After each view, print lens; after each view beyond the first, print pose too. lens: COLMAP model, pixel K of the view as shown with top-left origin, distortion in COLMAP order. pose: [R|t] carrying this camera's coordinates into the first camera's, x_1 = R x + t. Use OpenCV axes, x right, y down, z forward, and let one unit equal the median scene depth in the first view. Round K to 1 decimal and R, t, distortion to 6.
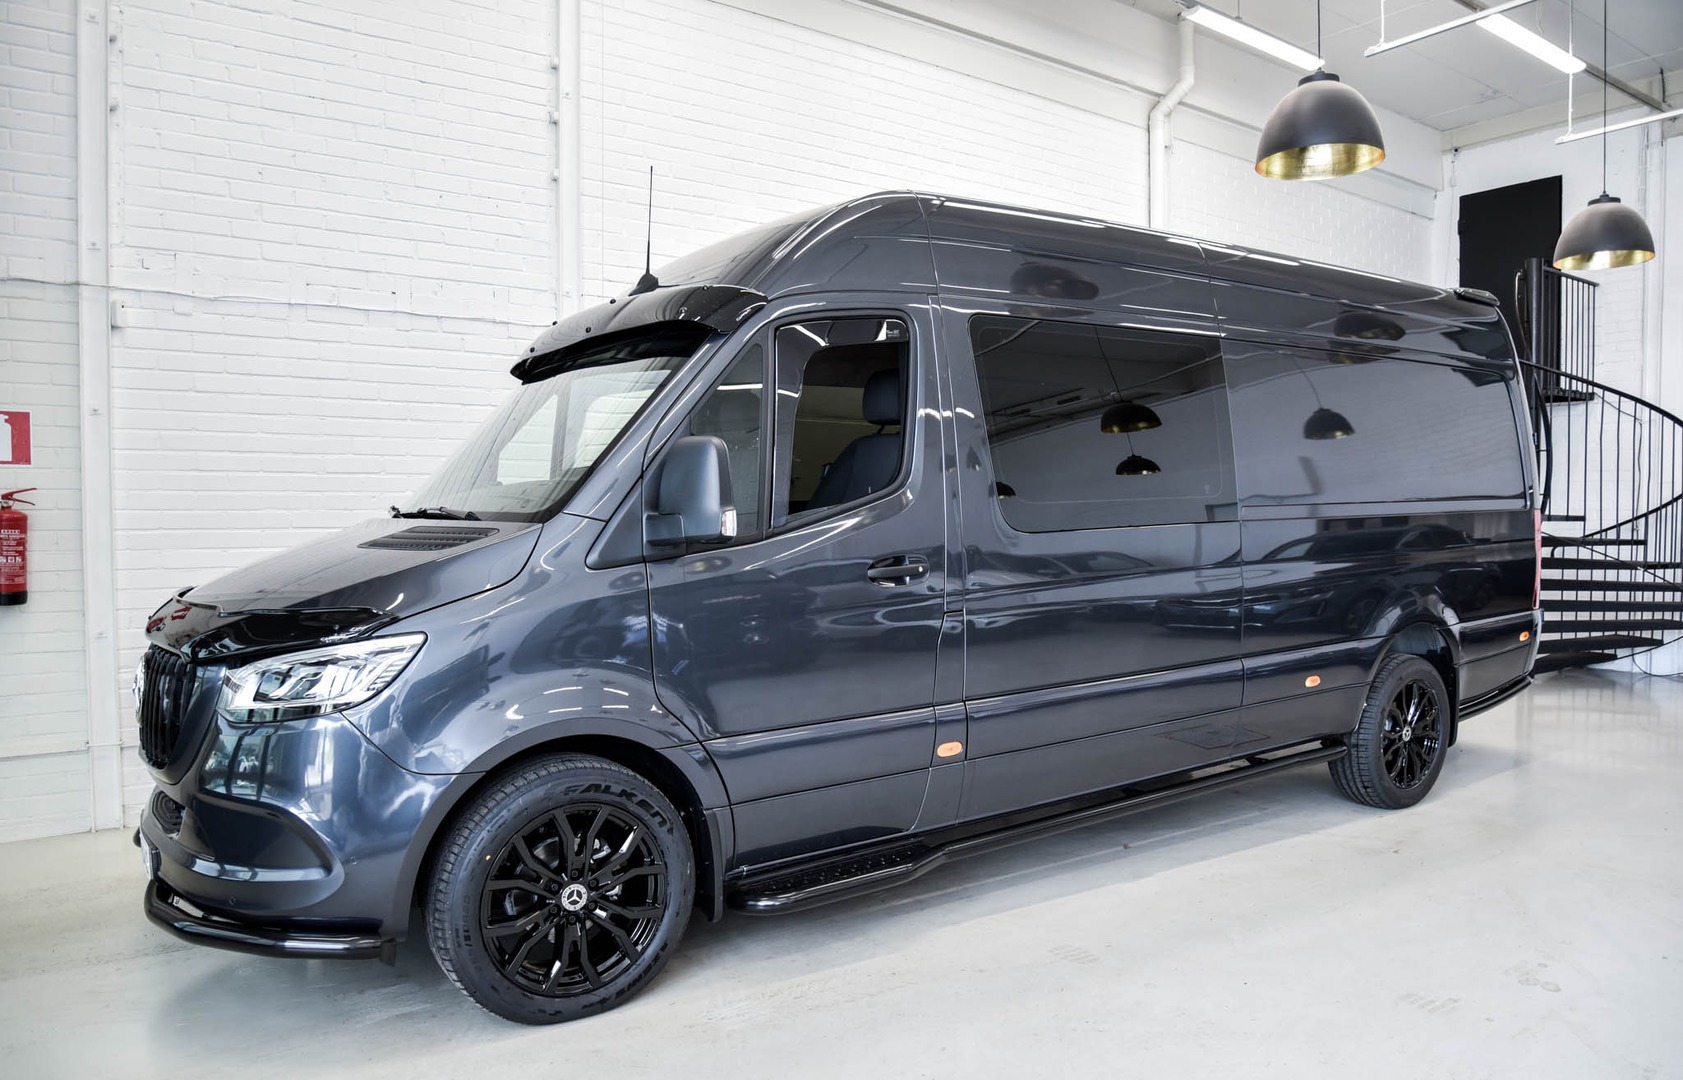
lens RADIAL K [[1151.3, 0, 873.1], [0, 1151.3, 546.6], [0, 0, 1]] dist [-0.080265, 0.024066]
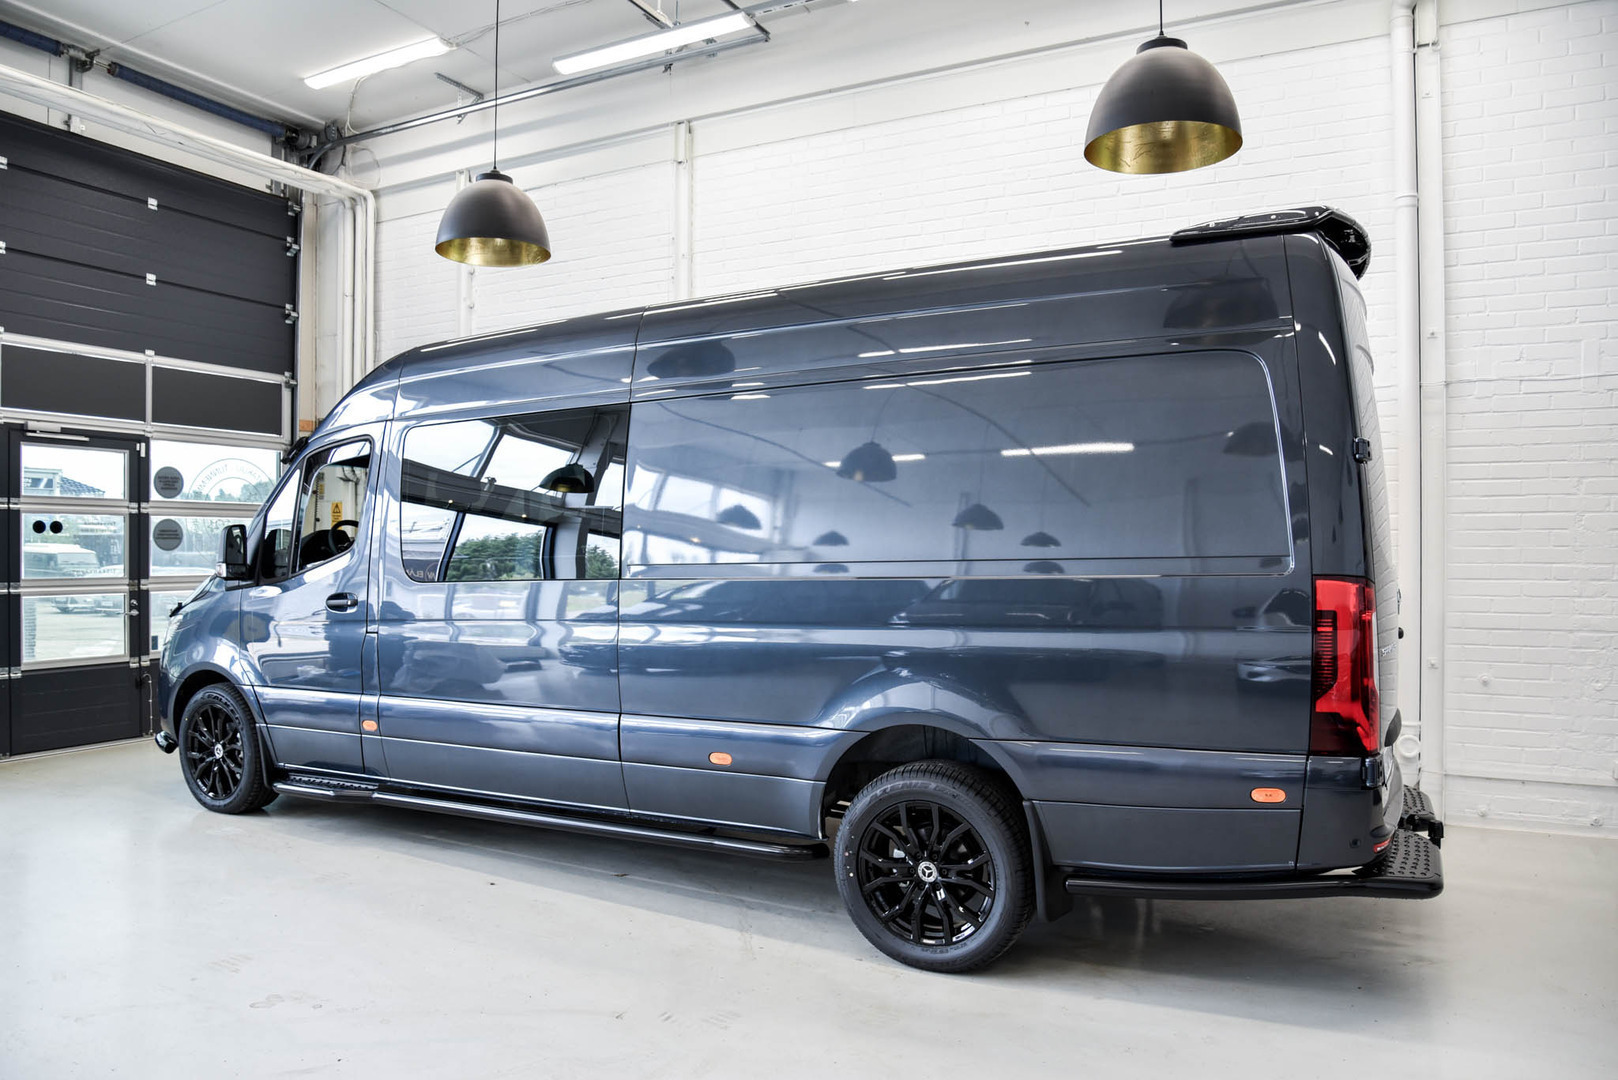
lens RADIAL K [[1118.0, 0, 809.0], [0, 1118.0, 540.0], [0, 0, 1]] dist [-0.068873, 0.005823]
pose [[0.437086, -0.001204, -0.899419, 1.303199], [-0.029290, 0.999450, -0.015572, -0.046531], [0.898943, 0.033150, 0.436810, 0.717914]]
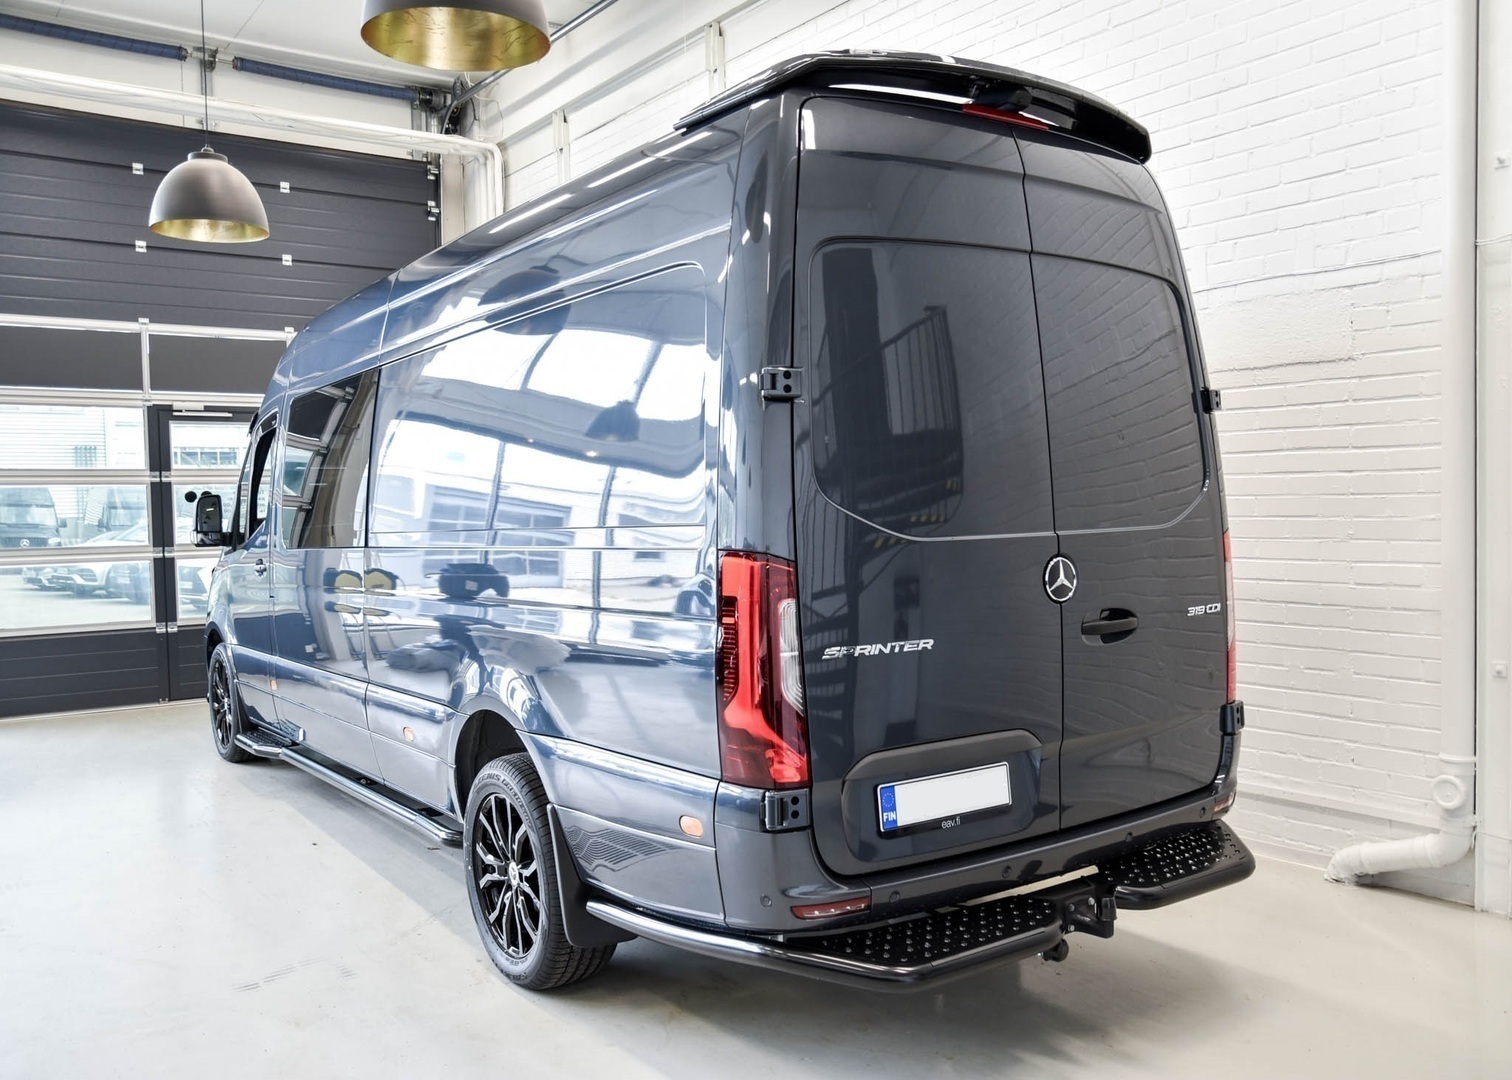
lens RADIAL K [[1282.1, 0, 756.0], [0, 1282.1, 540.0], [0, 0, 1]] dist [-0.009966, -0.011335]
pose [[-0.016405, 0.038816, -0.999112, 1.459363], [-0.008806, 0.999202, 0.038964, -0.077436], [0.999827, 0.009438, -0.016050, 1.374906]]
